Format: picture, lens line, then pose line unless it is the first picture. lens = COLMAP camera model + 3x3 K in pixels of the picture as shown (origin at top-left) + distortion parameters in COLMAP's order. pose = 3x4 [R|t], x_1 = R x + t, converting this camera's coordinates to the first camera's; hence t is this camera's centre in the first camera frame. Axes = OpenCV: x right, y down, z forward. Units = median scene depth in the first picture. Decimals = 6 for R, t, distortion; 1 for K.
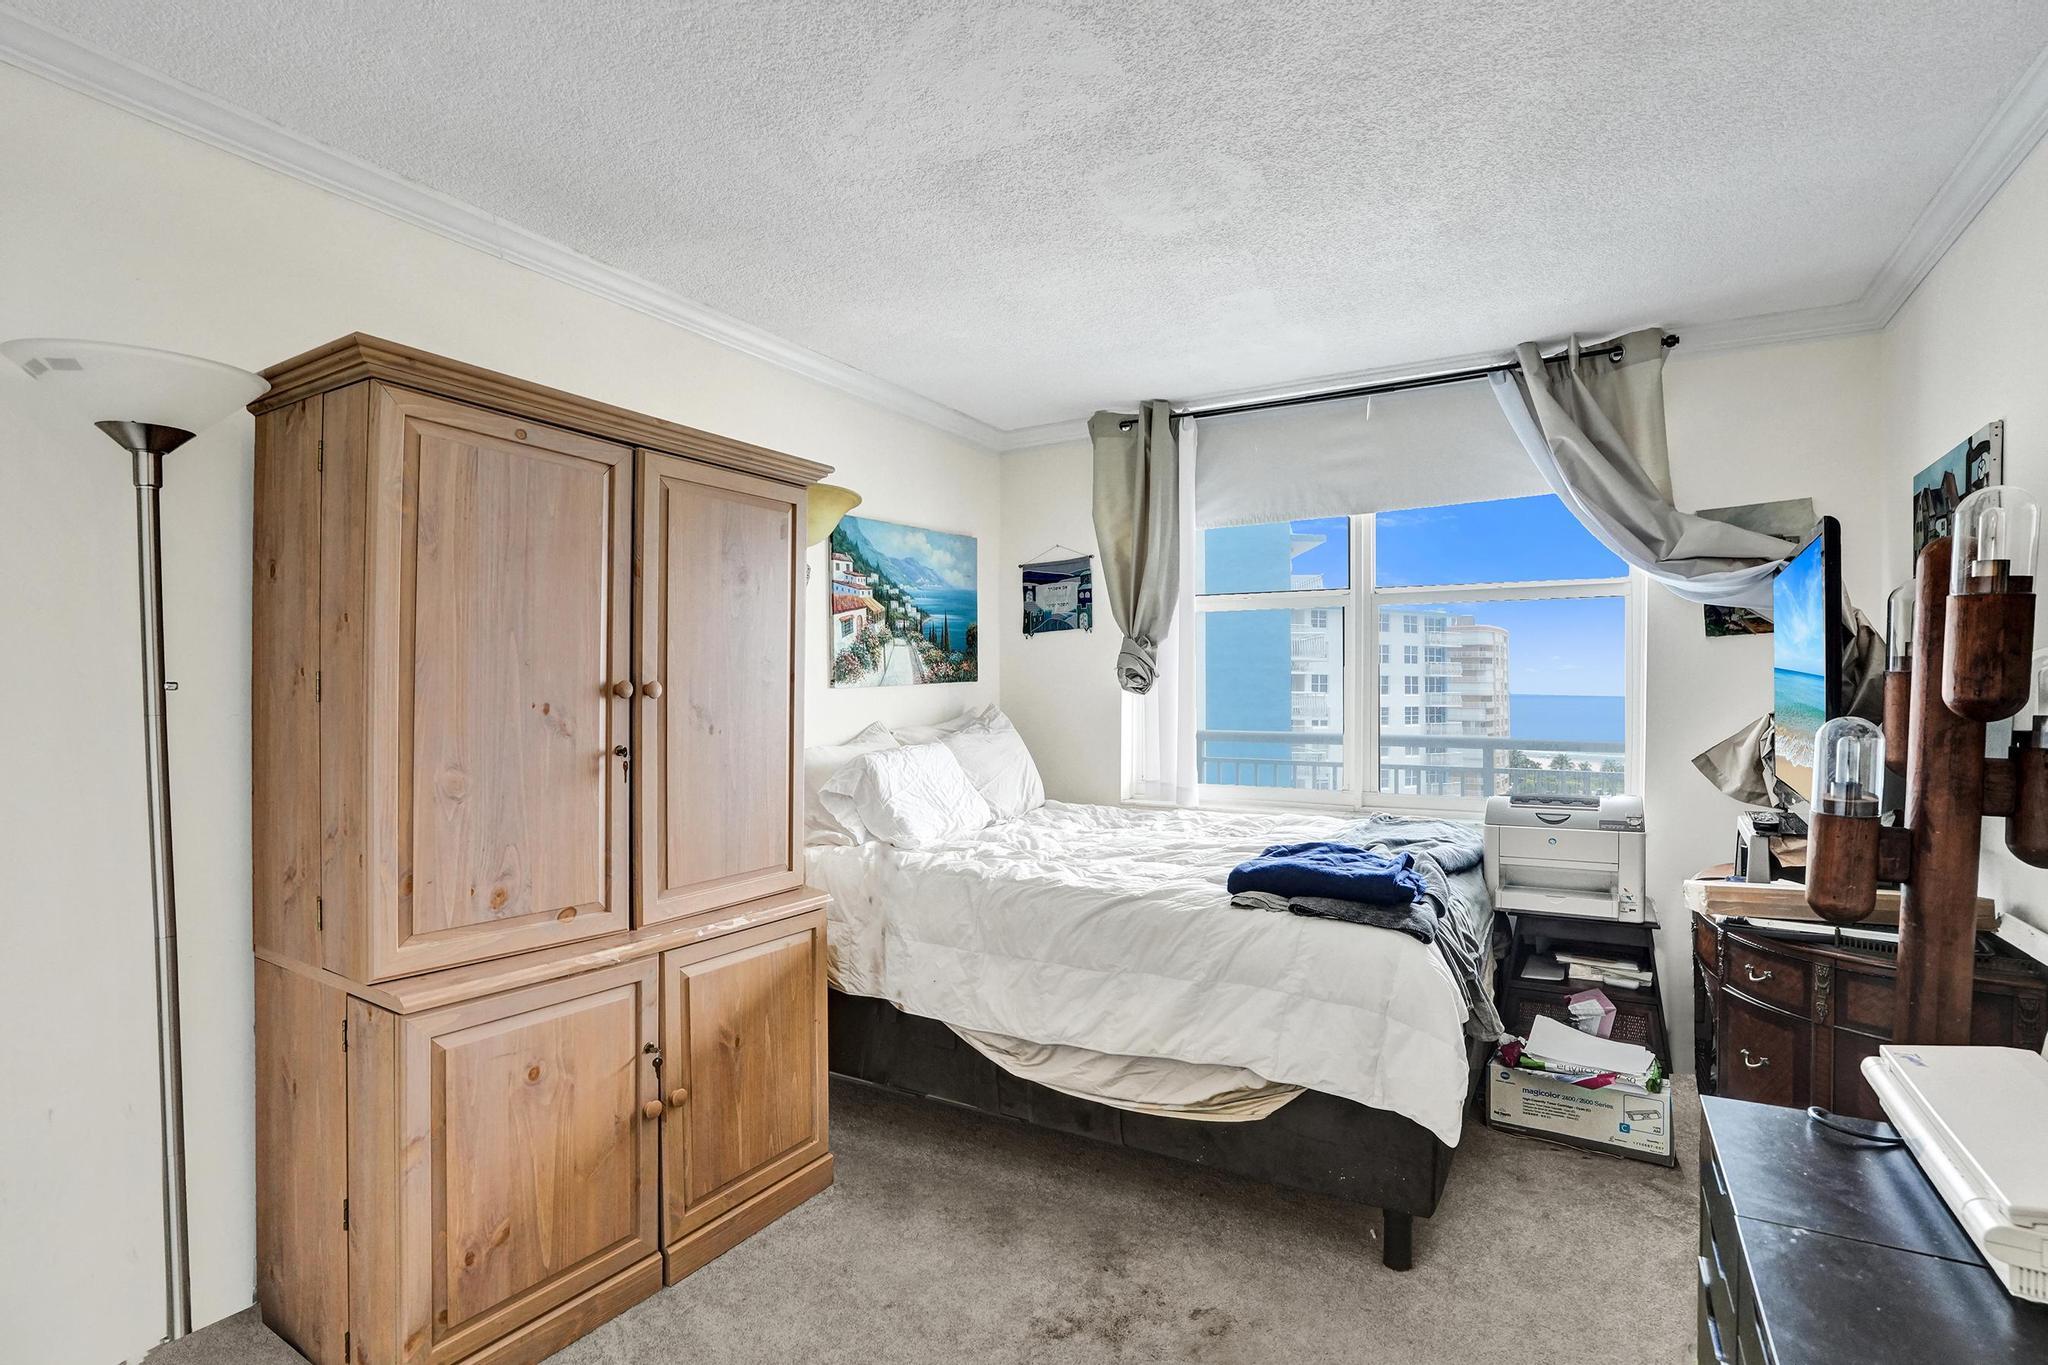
lens RADIAL K [[977.5, 0, 1014.5], [0, 977.5, 683.3], [0, 0, 1]] dist [-0.065472, 0.025162]
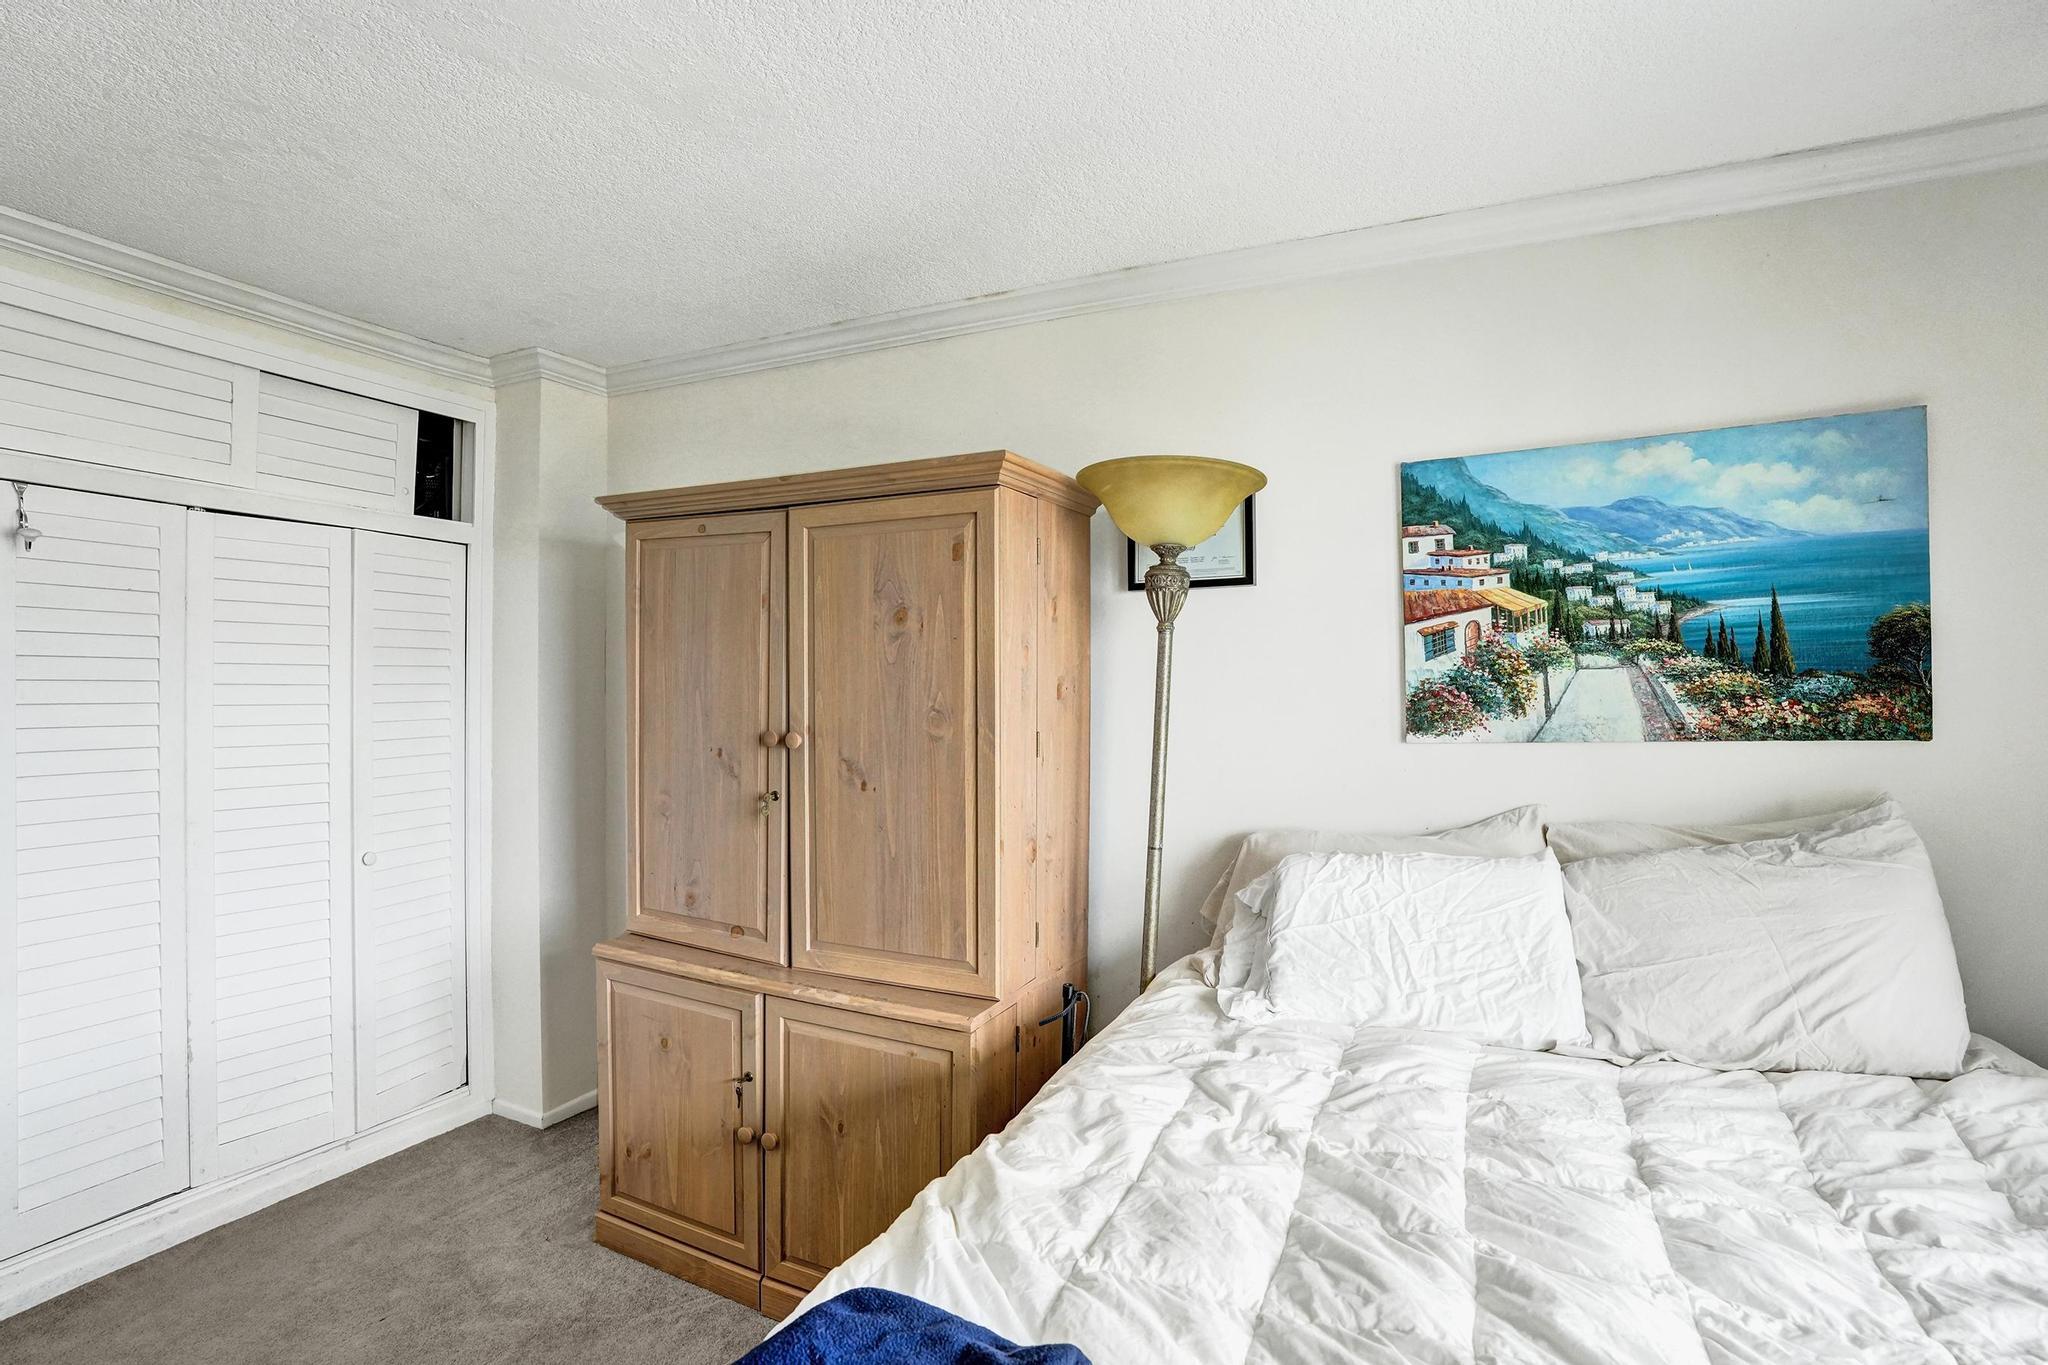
lens RADIAL K [[977.5, 0, 1014.5], [0, 977.5, 683.3], [0, 0, 1]] dist [-0.065472, 0.025162]
pose [[0.087750, -0.000474, -0.996142, 0.386943], [-0.000460, 1.000000, -0.000516, -0.030773], [0.996142, 0.000503, 0.087750, 0.654784]]
